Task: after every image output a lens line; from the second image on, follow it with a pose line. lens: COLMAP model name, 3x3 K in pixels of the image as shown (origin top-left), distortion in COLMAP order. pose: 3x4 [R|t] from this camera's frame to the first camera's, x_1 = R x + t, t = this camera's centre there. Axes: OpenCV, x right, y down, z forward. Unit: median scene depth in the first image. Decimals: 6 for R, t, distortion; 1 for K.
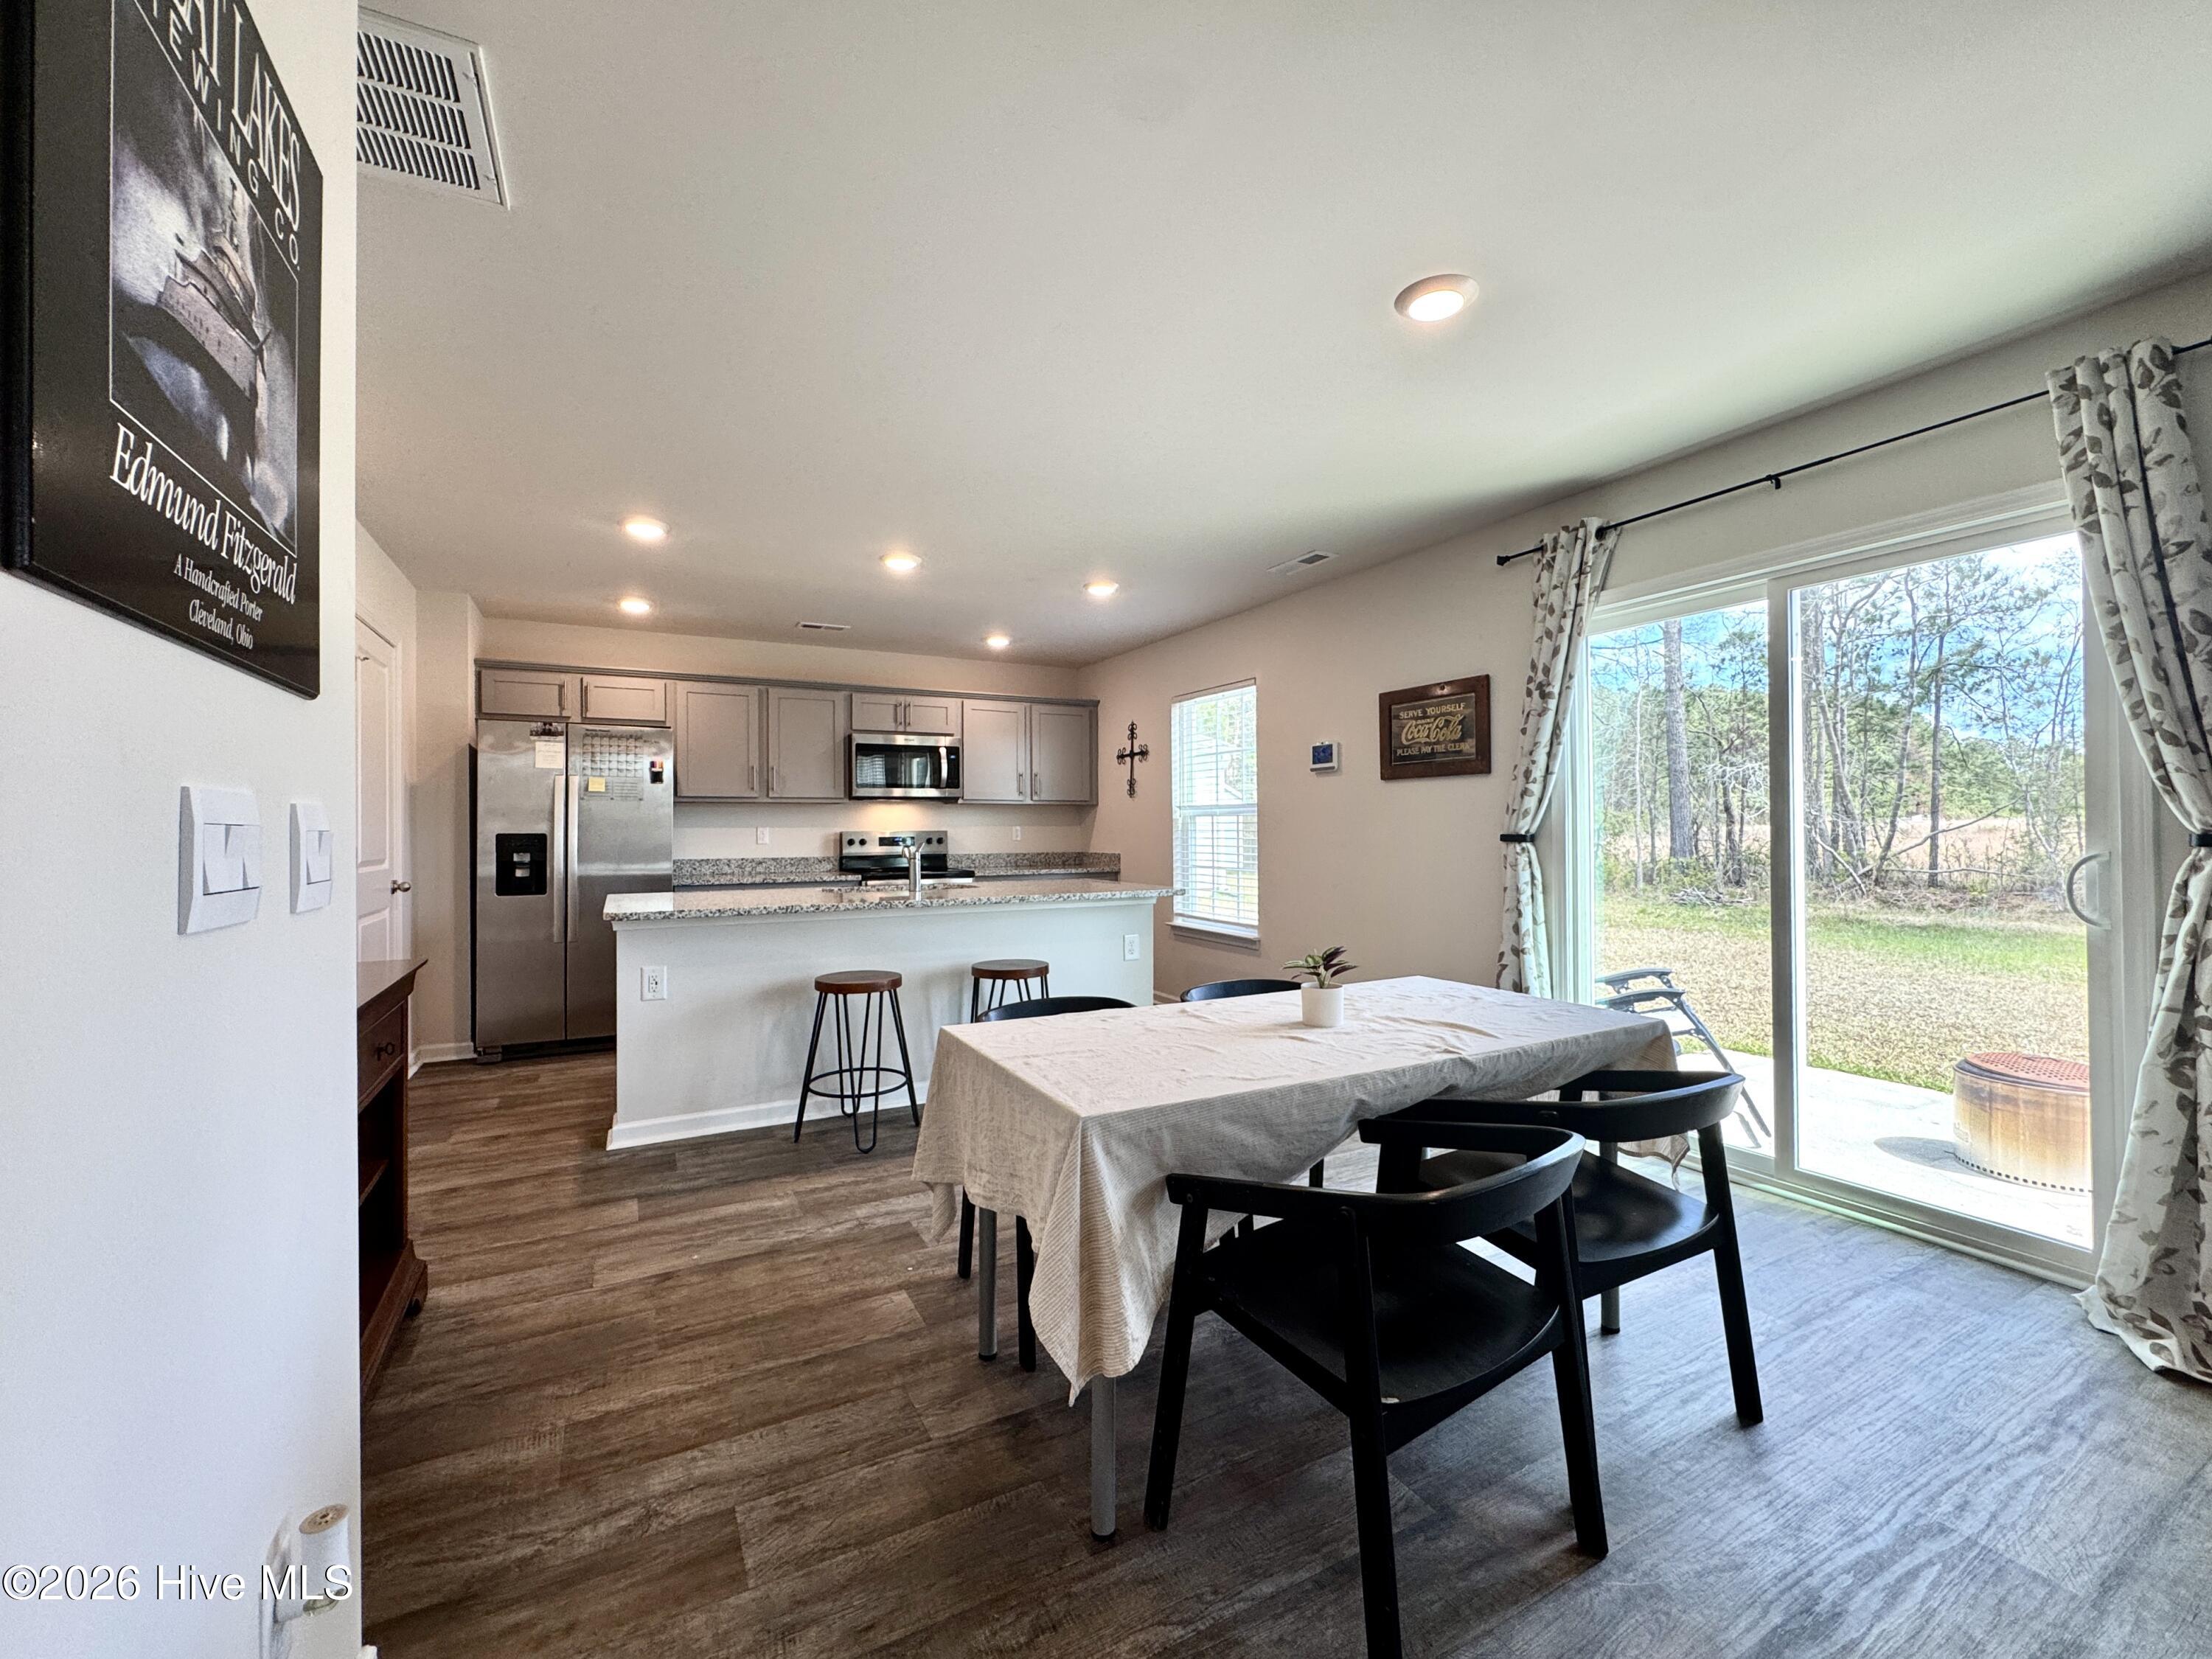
lens RADIAL K [[909.7, 0, 1103.1], [0, 909.7, 823.1], [0, 0, 1]] dist [-0.002947, -0.000683]
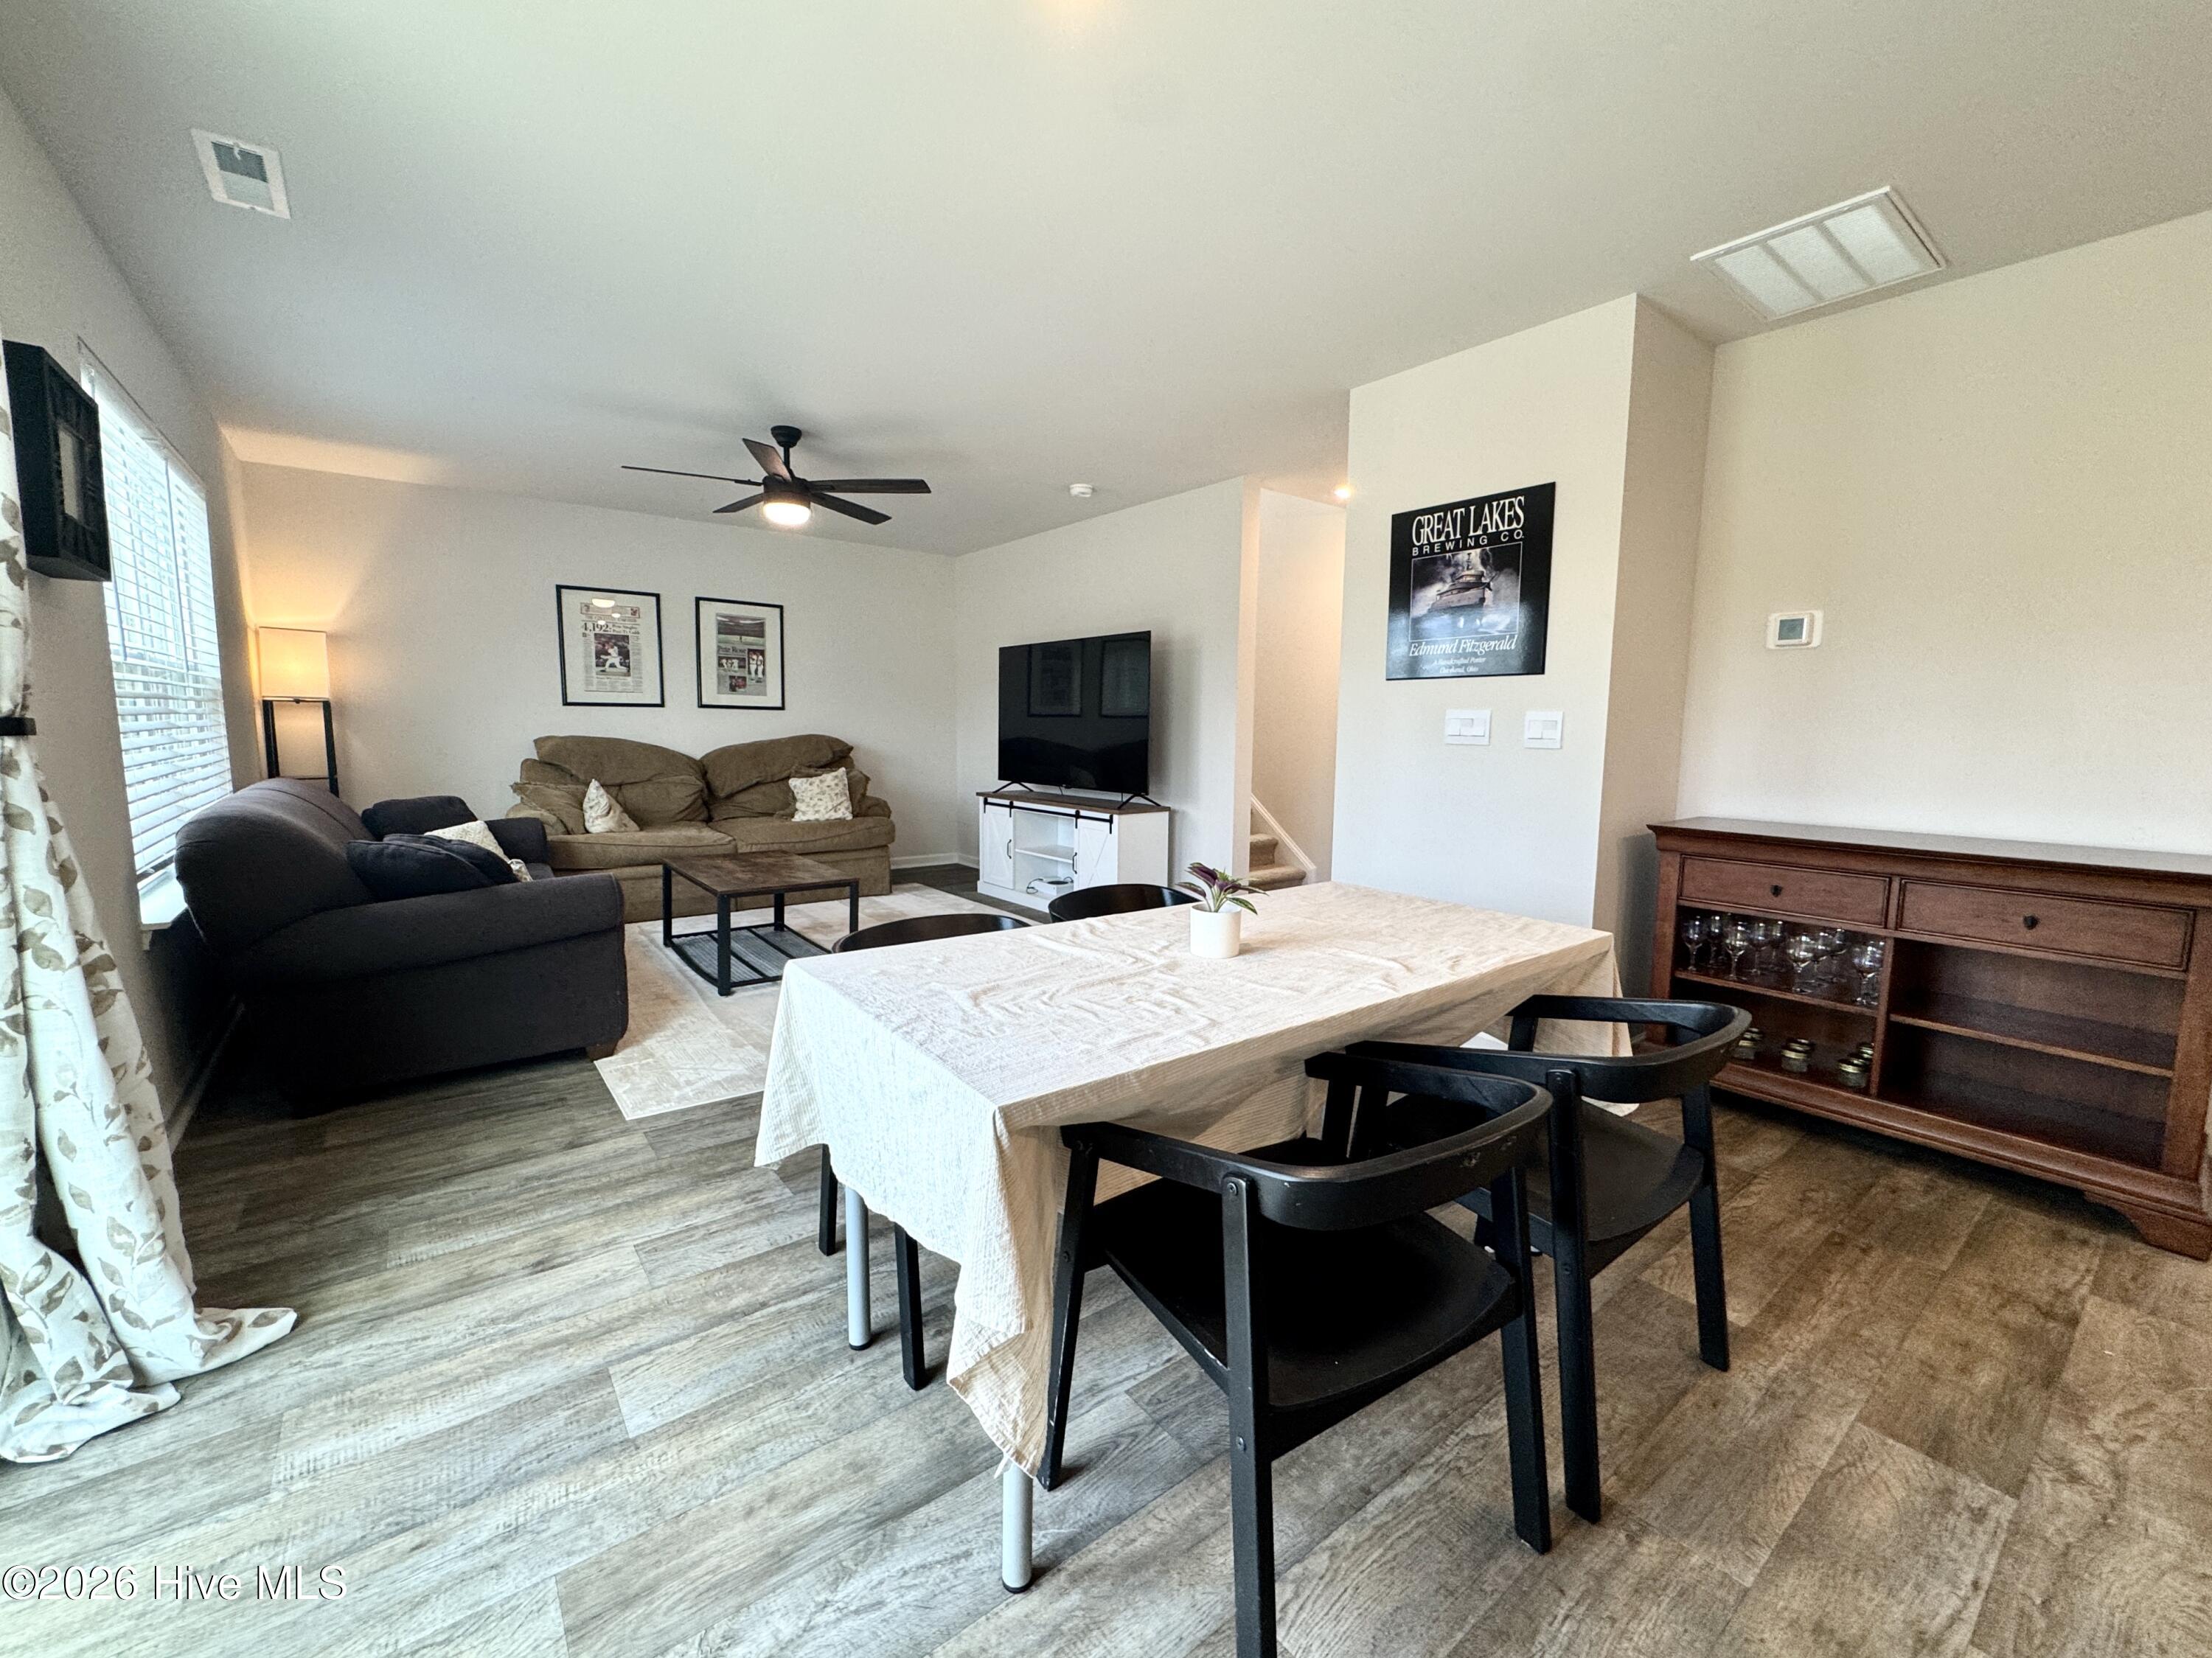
lens RADIAL K [[904.8, 0, 1104.4], [0, 904.8, 824.5], [0, 0, 1]] dist [-0.003852, 0.000058]
pose [[-0.986318, 0.014527, -0.164215, 0.201504], [-0.003153, 0.994265, 0.106897, 0.007054], [0.164827, 0.105952, -0.980615, 0.754562]]
